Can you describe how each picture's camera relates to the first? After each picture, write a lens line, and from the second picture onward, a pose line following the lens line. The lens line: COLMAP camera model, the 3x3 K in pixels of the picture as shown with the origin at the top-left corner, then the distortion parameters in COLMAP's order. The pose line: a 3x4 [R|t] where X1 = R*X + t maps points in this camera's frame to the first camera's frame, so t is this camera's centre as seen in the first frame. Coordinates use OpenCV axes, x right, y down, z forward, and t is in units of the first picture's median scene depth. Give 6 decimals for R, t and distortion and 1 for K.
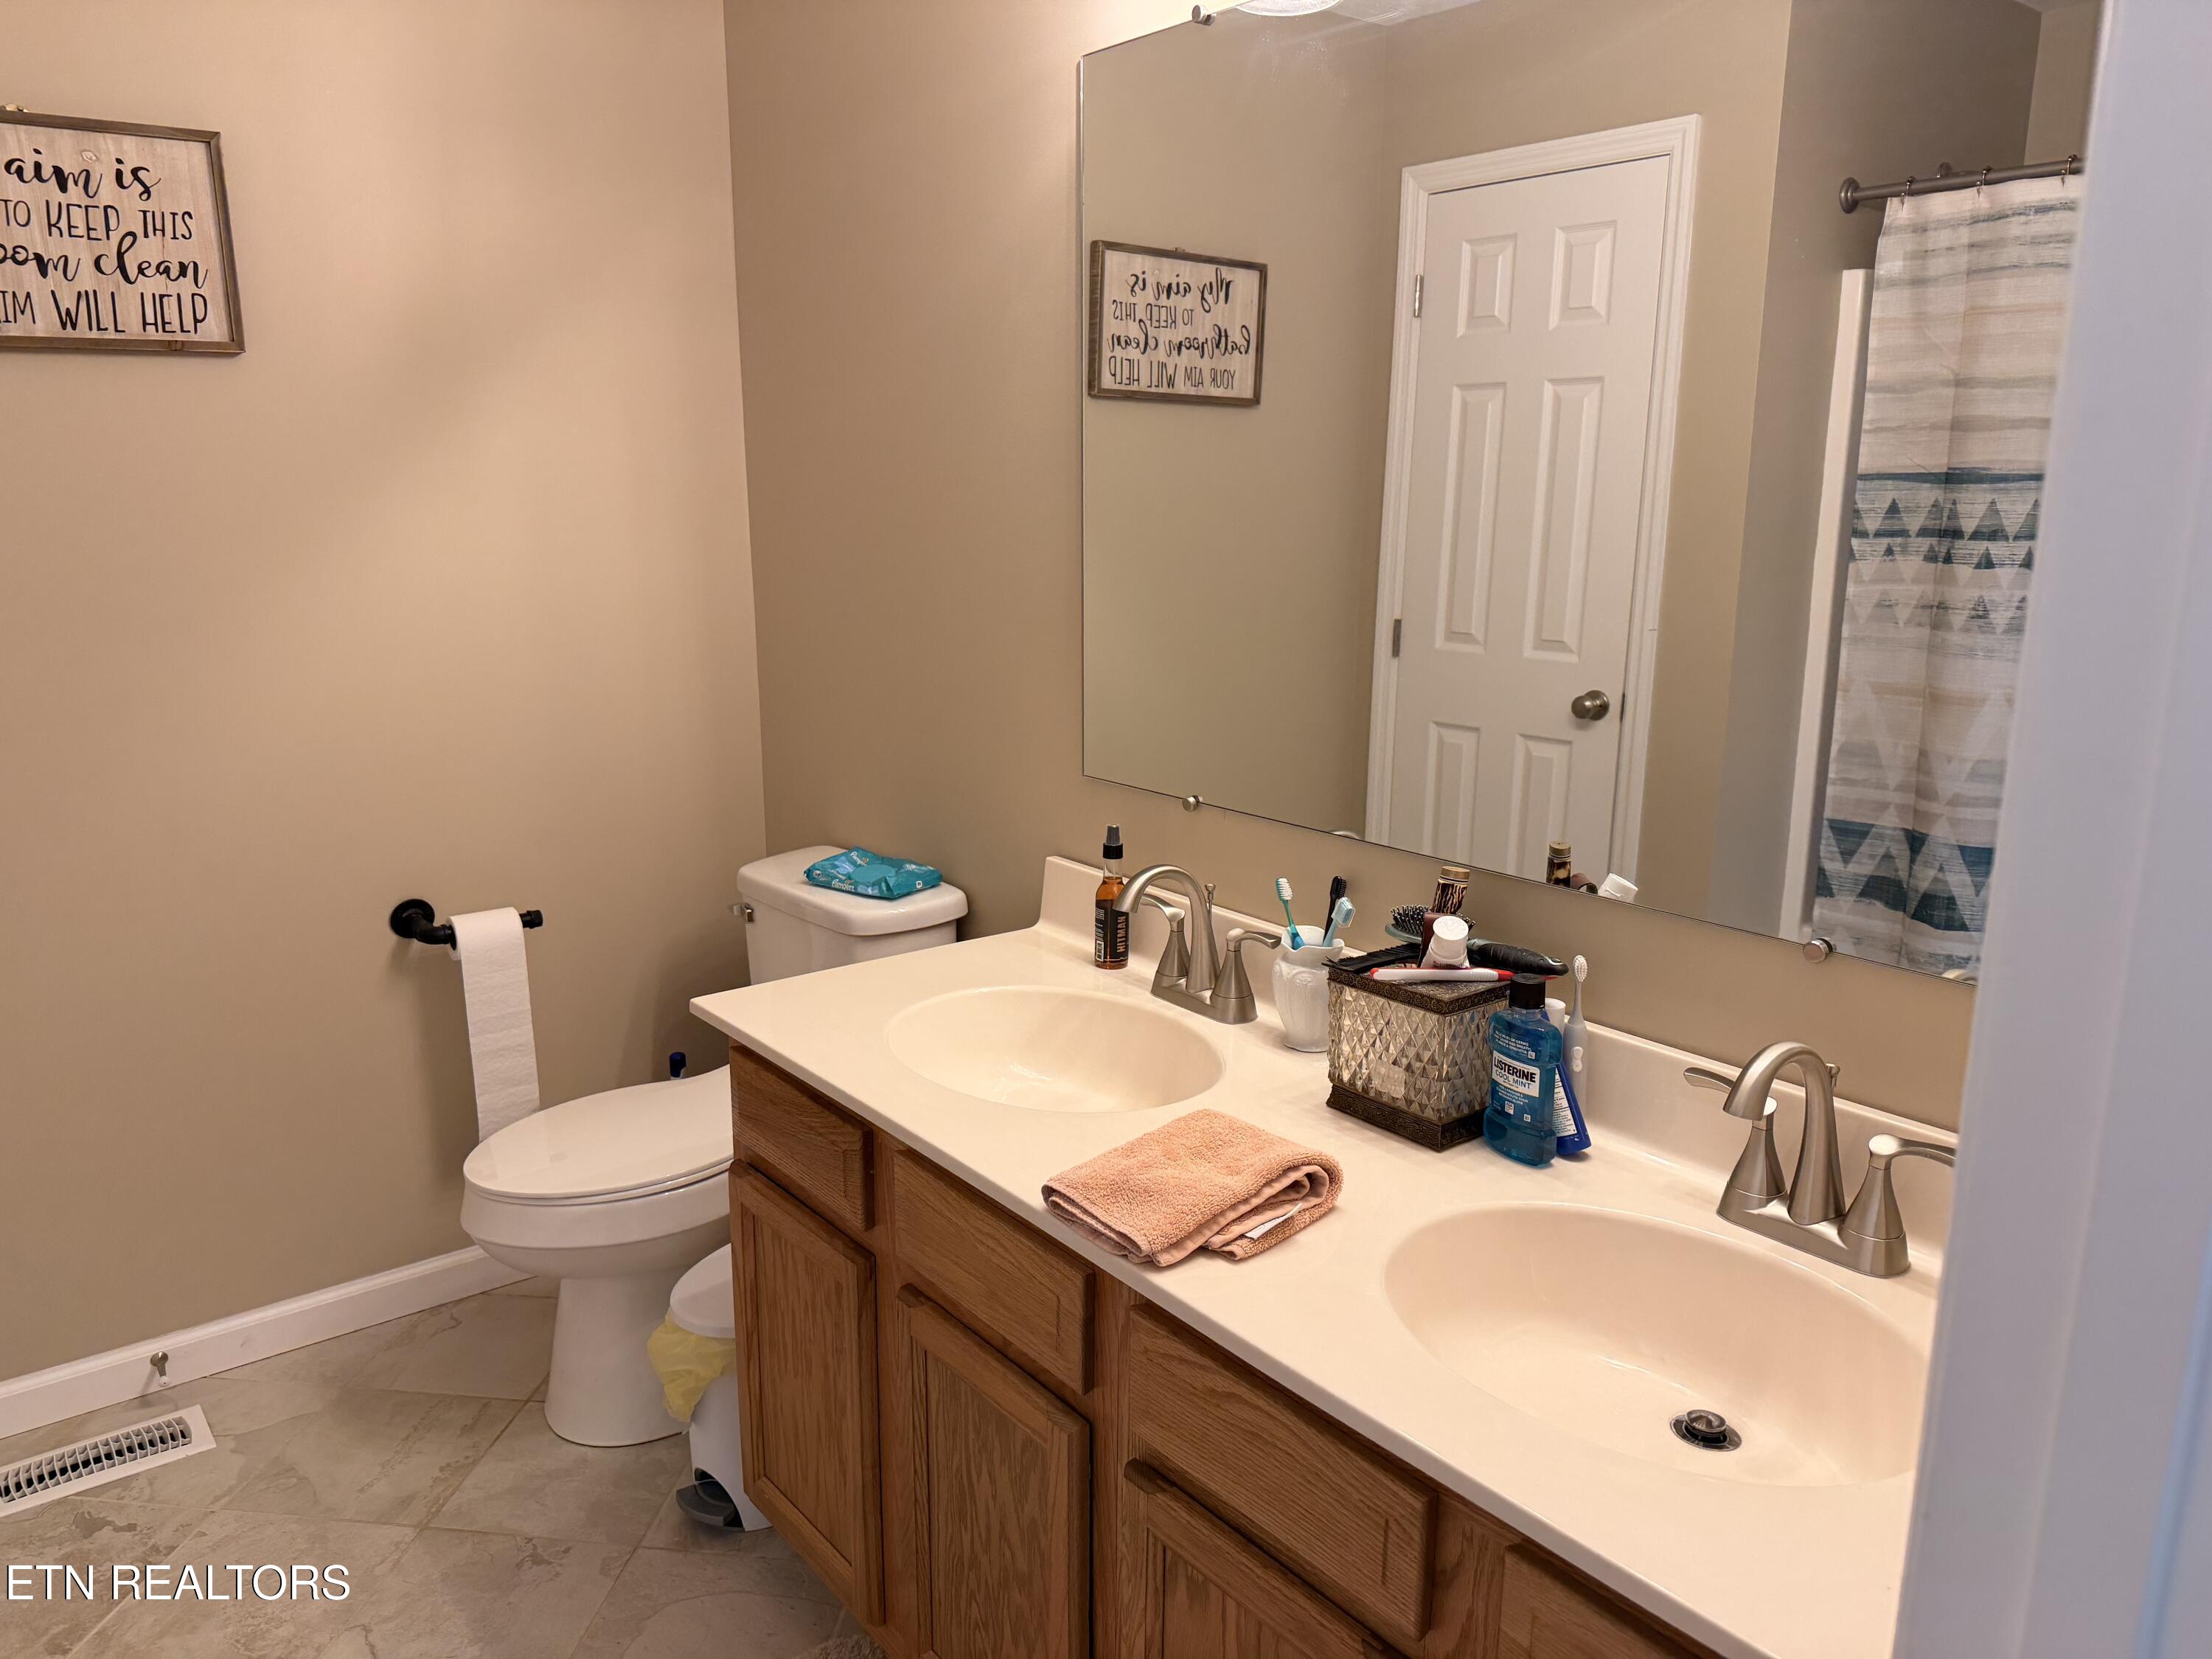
lens RADIAL K [[1542.2, 0, 1102.8], [0, 1542.2, 830.6], [0, 0, 1]] dist [0.024240, -0.029699]
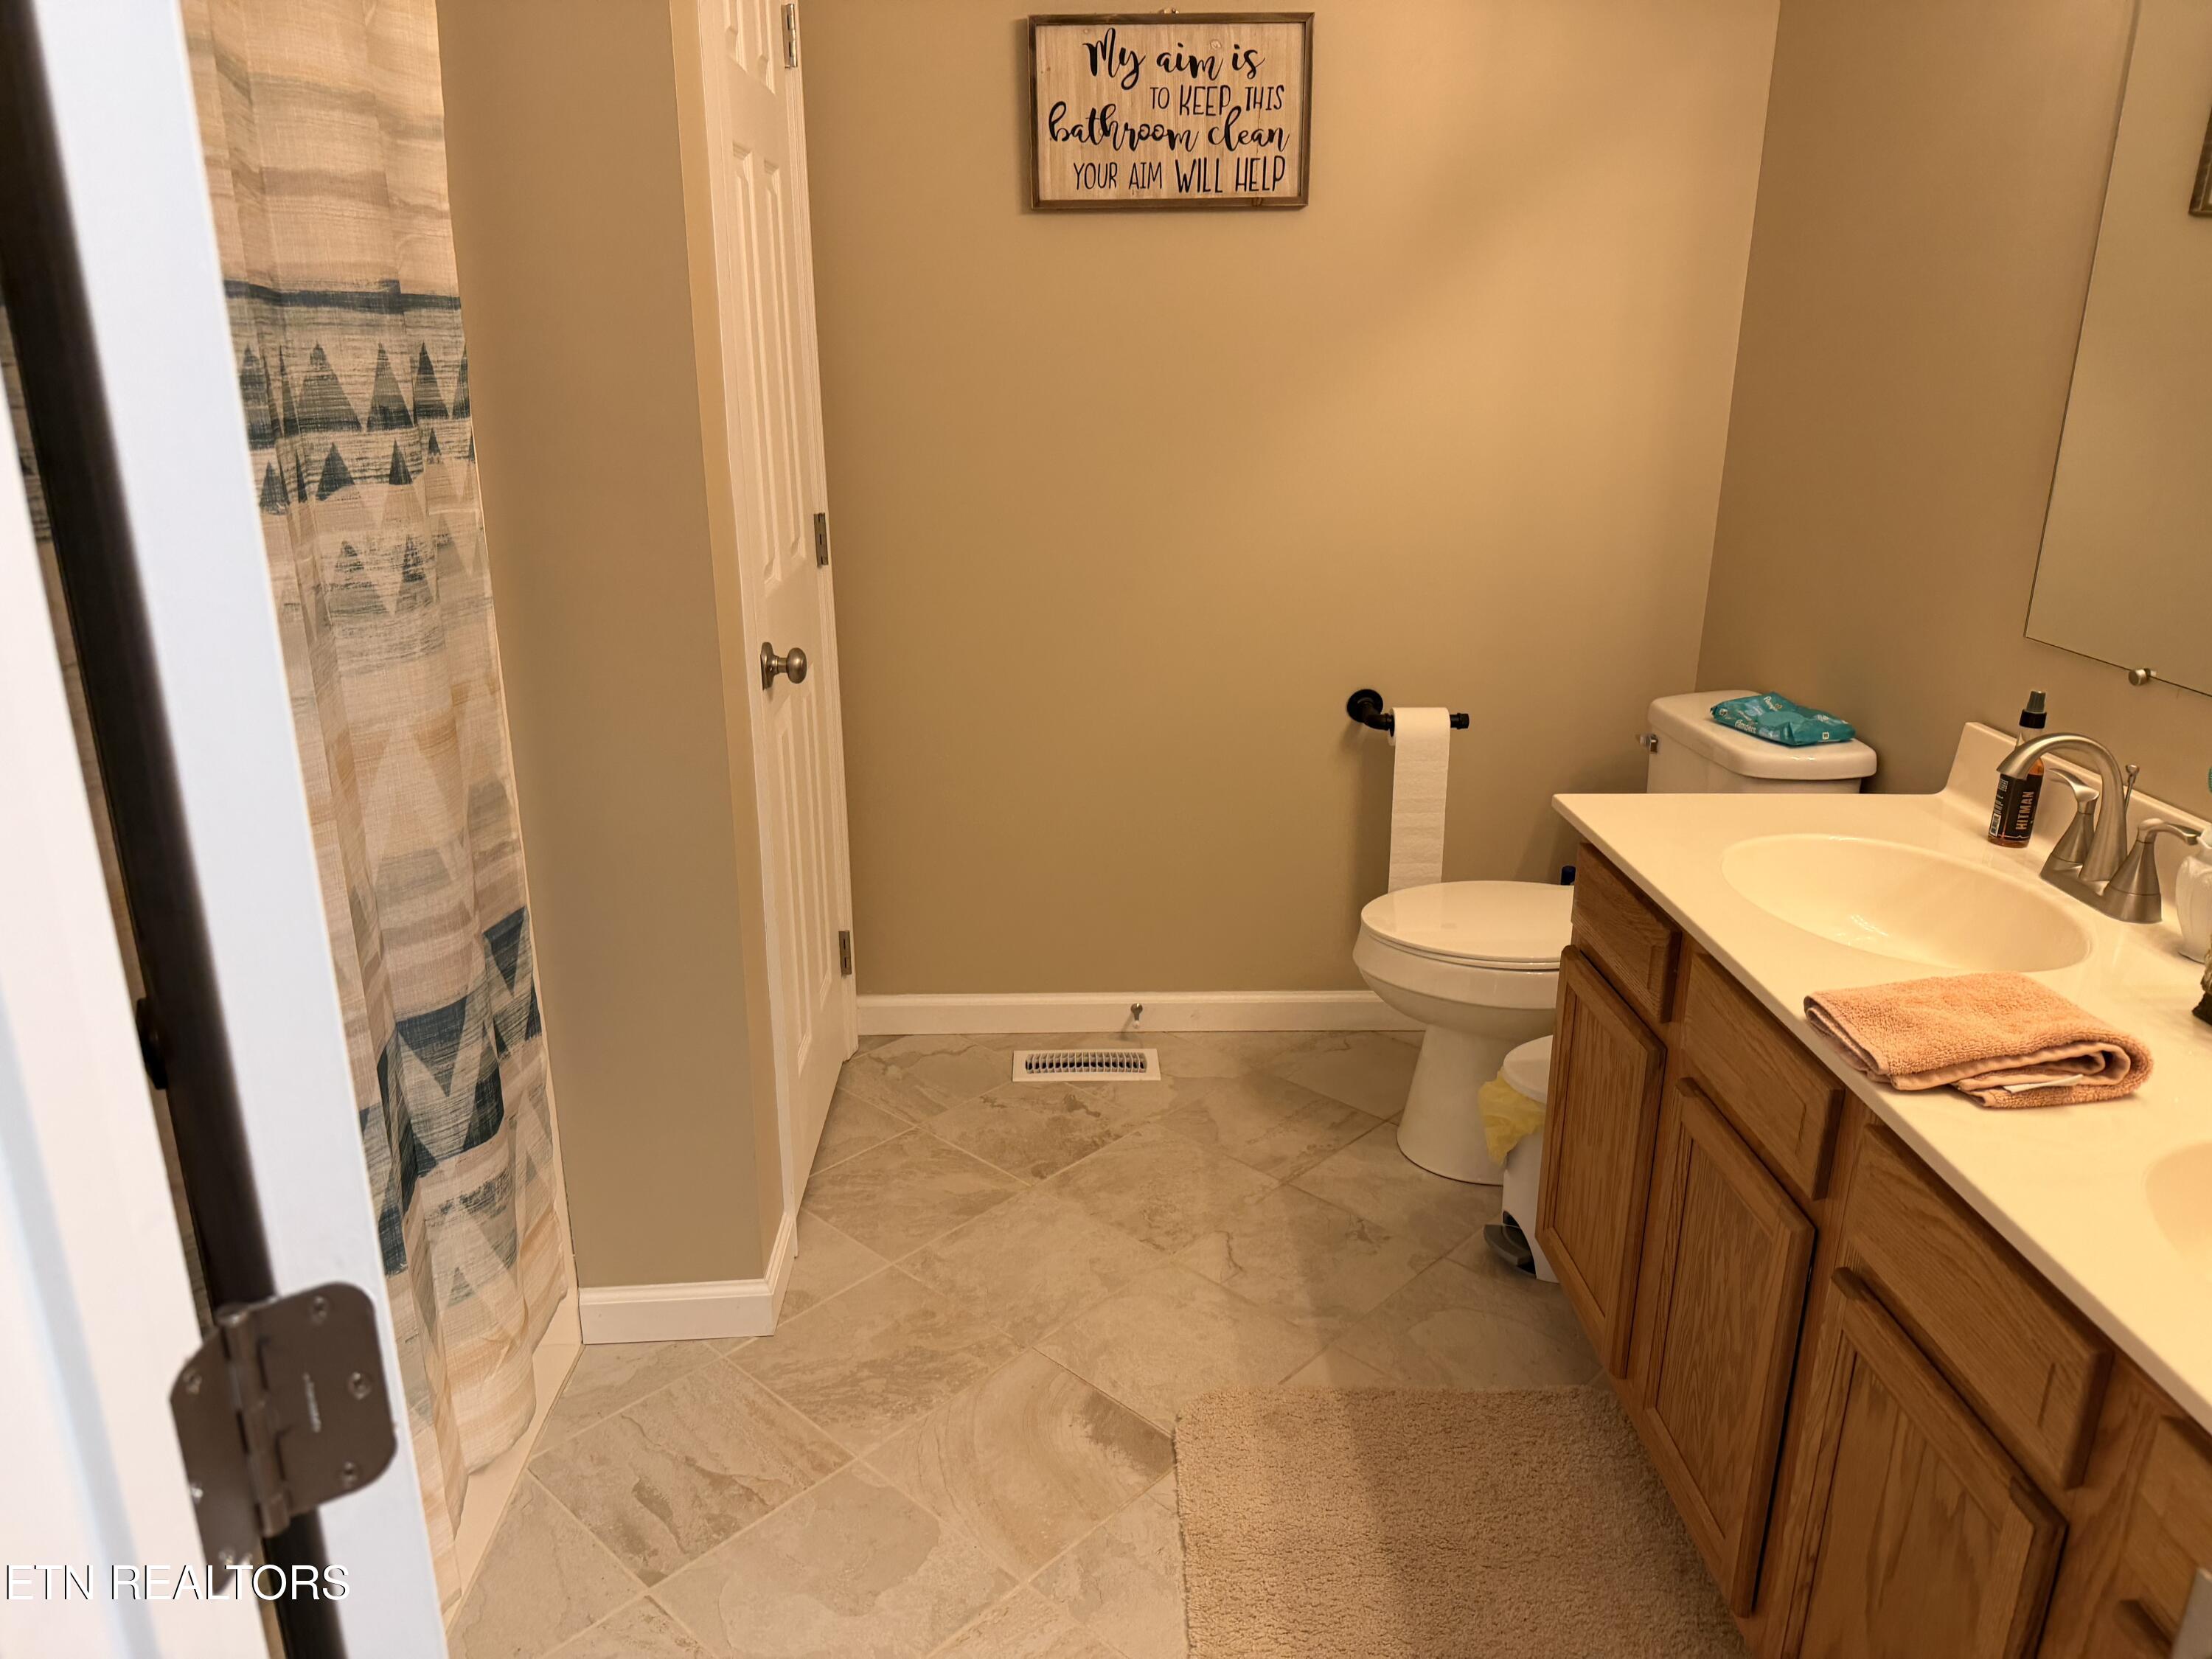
lens RADIAL K [[1575.6, 0, 1141.8], [0, 1575.6, 824.1], [0, 0, 1]] dist [0.109365, -0.123052]
pose [[0.811100, 0.177068, -0.557462, 0.132703], [-0.132563, 0.983926, 0.119649, 0.032648], [0.569688, -0.023149, 0.821535, -0.108197]]
